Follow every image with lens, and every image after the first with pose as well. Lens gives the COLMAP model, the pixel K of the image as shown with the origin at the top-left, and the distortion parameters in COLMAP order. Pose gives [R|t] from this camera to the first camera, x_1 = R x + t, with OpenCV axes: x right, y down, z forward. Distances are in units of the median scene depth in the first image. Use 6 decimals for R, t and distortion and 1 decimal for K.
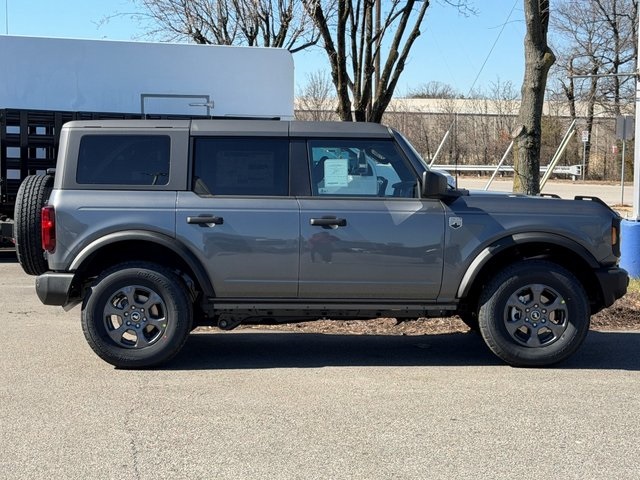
lens RADIAL K [[1126.6, 0, 319.9], [0, 1126.6, 238.4], [0, 0, 1]] dist [0.102910, 0.000000]
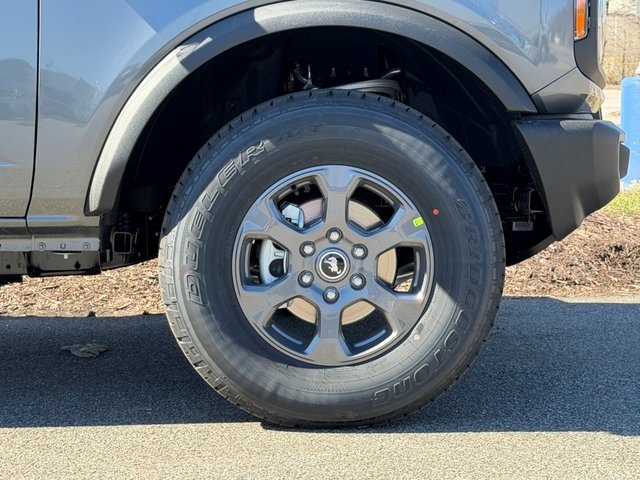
lens RADIAL K [[1341.3, 0, 320.0], [0, 1341.3, 240.1], [0, 0, 1]] dist [0.071873, 0.000000]
pose [[0.999735, -0.007007, 0.021906, 0.178394], [0.005893, 0.998706, 0.050512, 0.041996], [-0.022231, -0.050370, 0.998483, 0.625221]]
